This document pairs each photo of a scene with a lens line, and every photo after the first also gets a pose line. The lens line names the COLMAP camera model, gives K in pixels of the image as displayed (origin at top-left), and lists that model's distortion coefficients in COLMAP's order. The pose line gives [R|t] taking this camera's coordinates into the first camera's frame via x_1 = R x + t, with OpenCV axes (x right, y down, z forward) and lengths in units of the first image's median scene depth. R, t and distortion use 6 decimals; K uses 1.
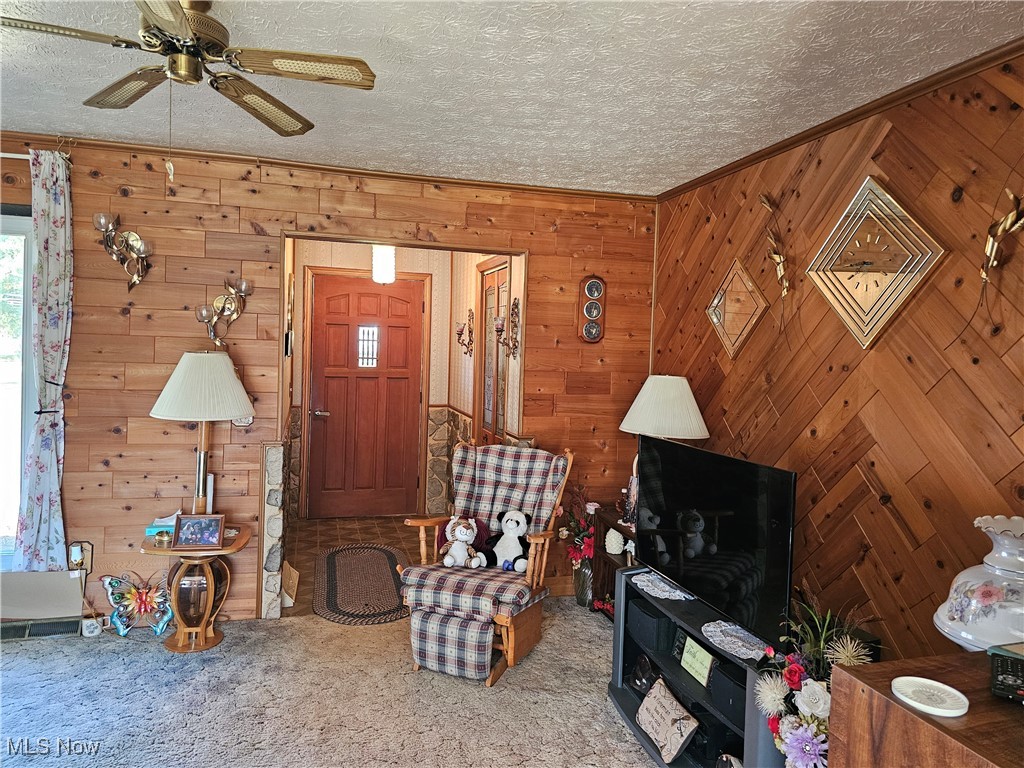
lens RADIAL K [[688.5, 0, 503.7], [0, 688.5, 368.3], [0, 0, 1]] dist [0.038621, -0.028036]
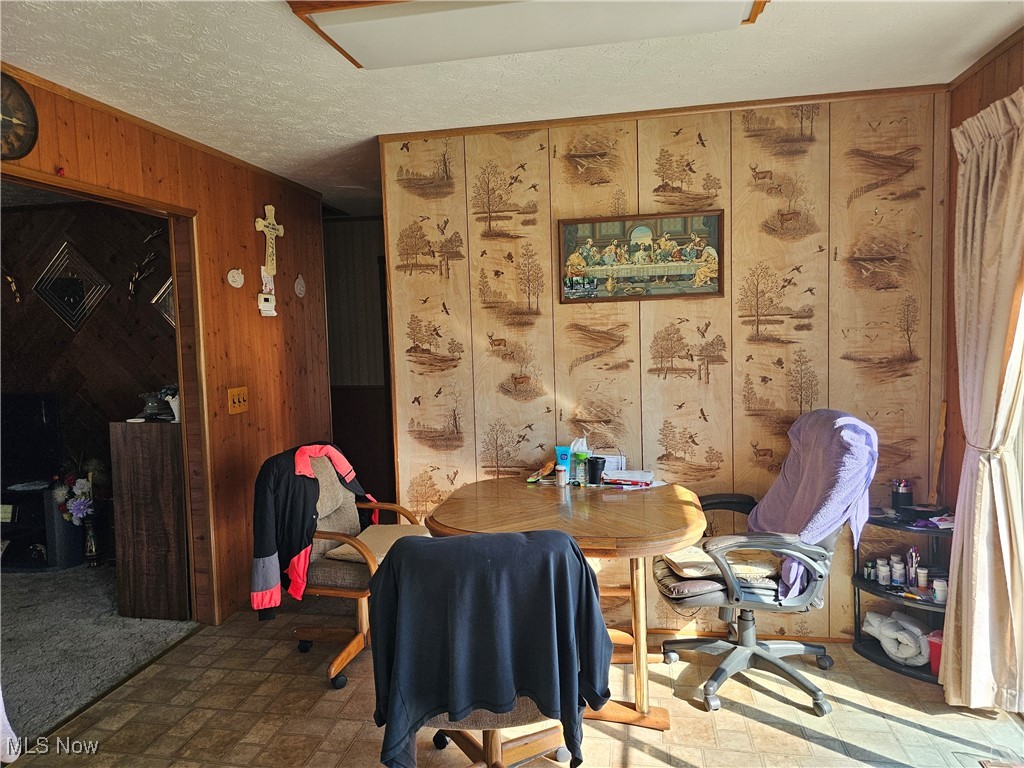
lens RADIAL K [[688.5, 0, 509.6], [0, 688.5, 380.1], [0, 0, 1]] dist [0.038621, -0.028036]
pose [[0.439206, -0.108961, 0.891754, -0.823595], [0.059871, 0.993961, 0.091962, 0.000177], [-0.896389, 0.013000, 0.443077, -1.122117]]
